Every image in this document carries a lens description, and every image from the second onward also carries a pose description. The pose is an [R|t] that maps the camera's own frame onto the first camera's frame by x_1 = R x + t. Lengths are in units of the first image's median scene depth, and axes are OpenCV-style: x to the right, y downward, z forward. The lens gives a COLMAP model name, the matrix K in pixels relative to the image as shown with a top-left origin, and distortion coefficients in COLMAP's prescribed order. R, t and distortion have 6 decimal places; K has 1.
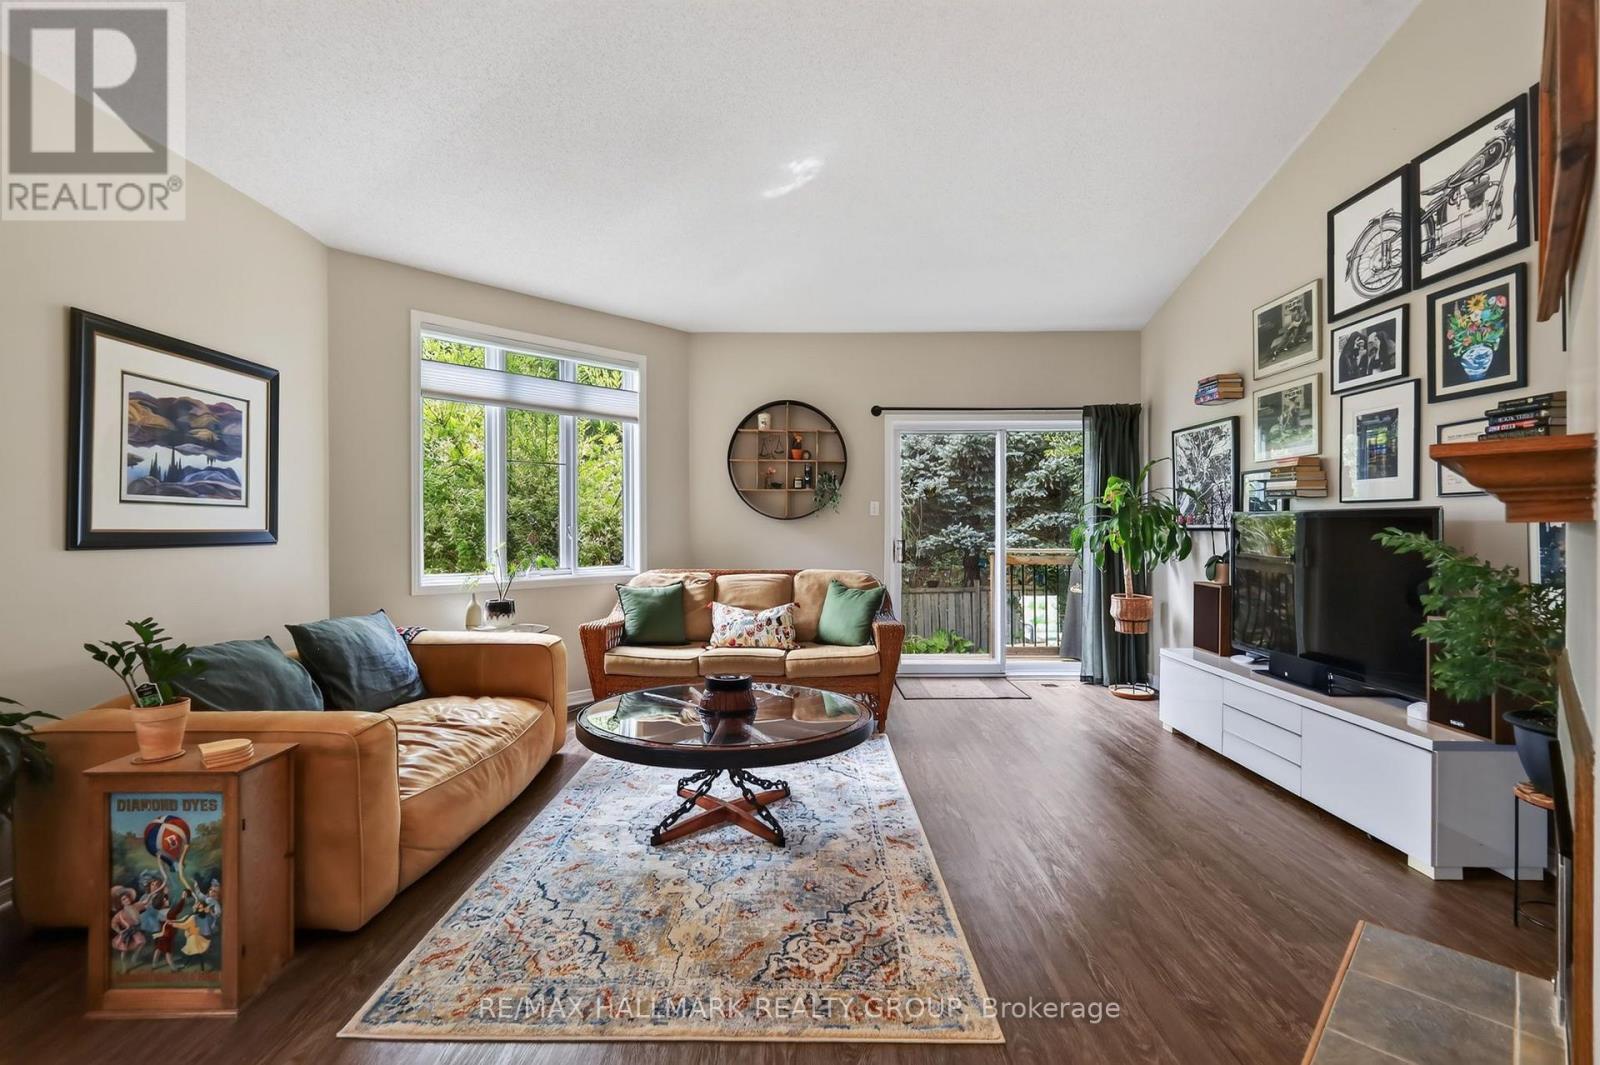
lens RADIAL K [[695.8, 0, 799.2], [0, 695.8, 529.3], [0, 0, 1]] dist [-0.001128, -0.000193]
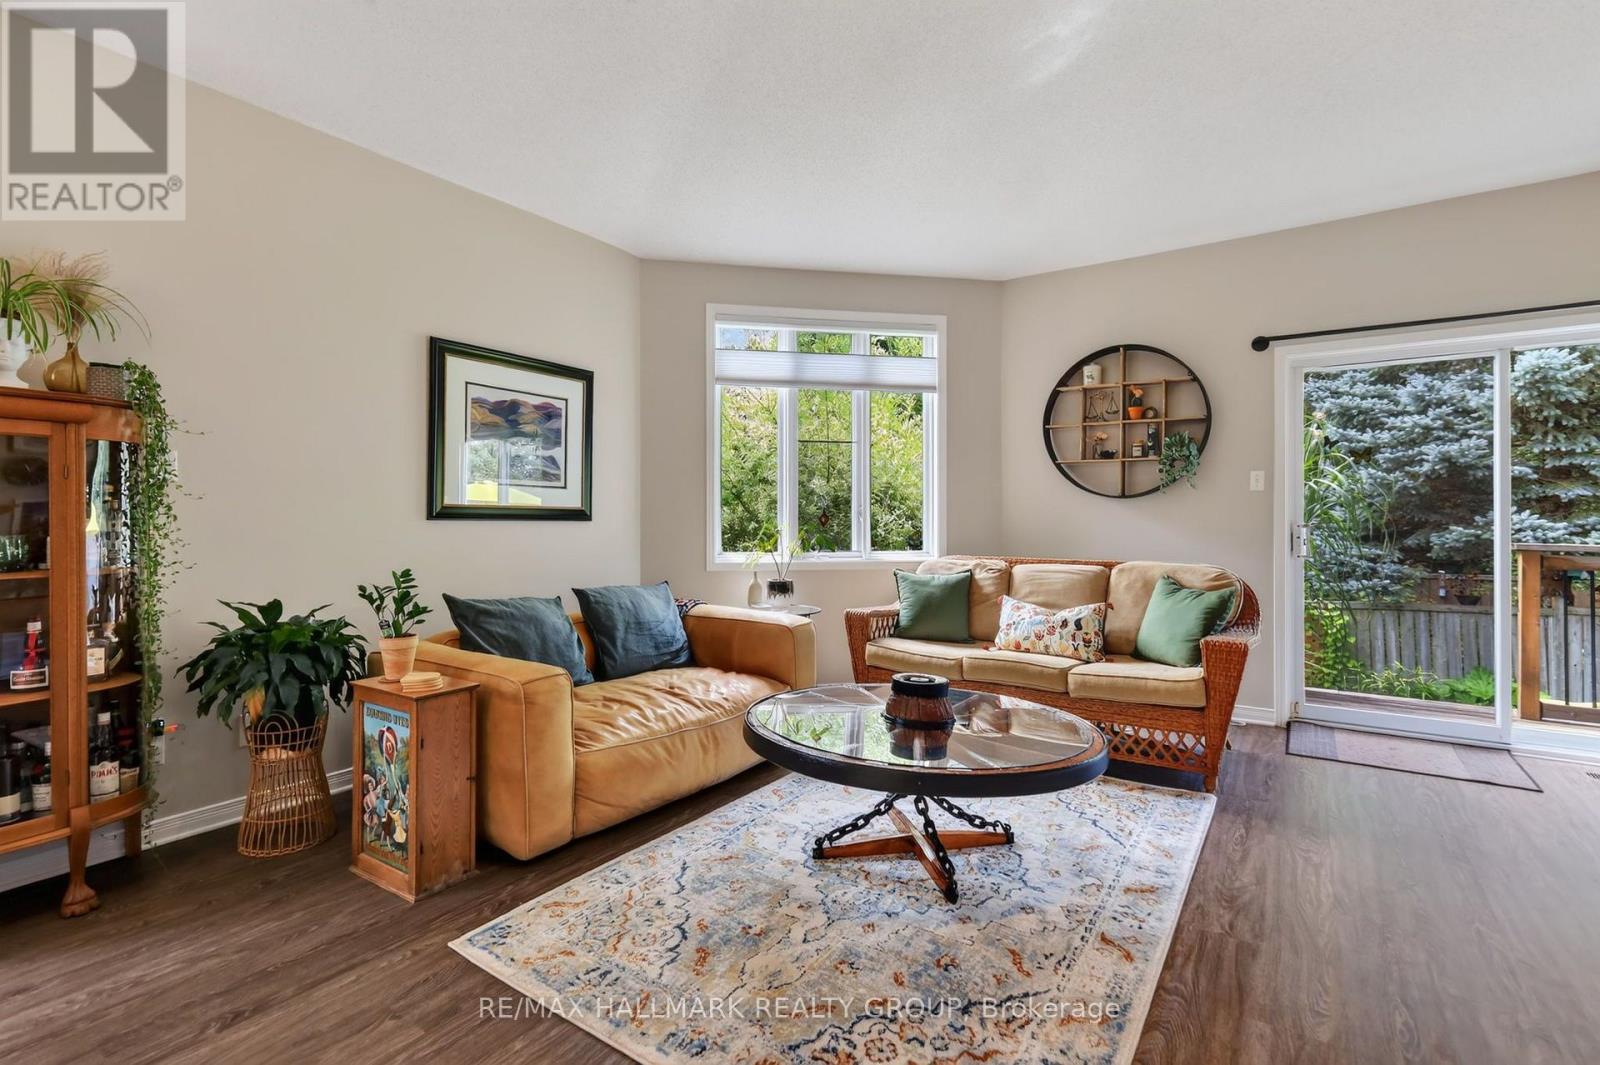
lens RADIAL K [[743.5, 0, 789.9], [0, 743.5, 518.4], [0, 0, 1]] dist [0.000145, -0.000239]
pose [[0.824583, 0.001231, -0.565740, 0.212854], [-0.003820, 0.999987, -0.003393, 0.019519], [0.565729, 0.004959, 0.824577, 0.145714]]
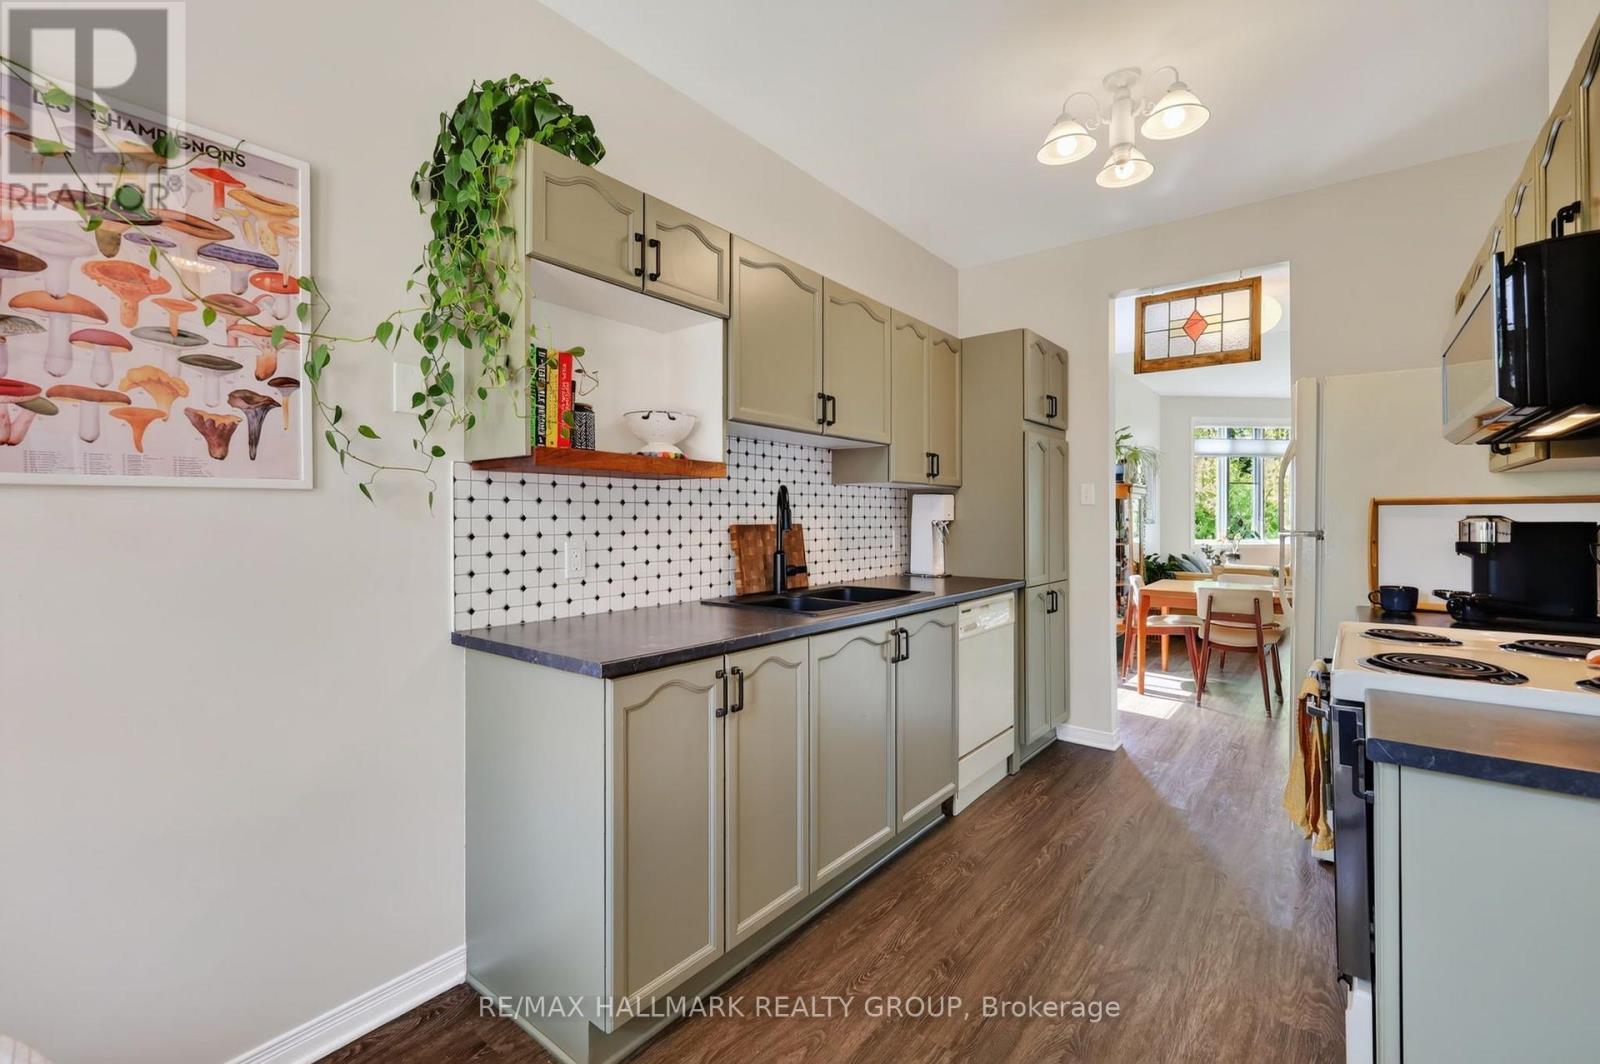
lens RADIAL K [[696.6, 0, 790.9], [0, 696.6, 516.5], [0, 0, 1]] dist [0.000532, 0.000104]
pose [[0.785619, -0.001287, -0.618709, -0.212547], [-0.001368, 0.999992, -0.003816, 0.005501], [0.618709, 0.003844, 0.785611, -1.608250]]
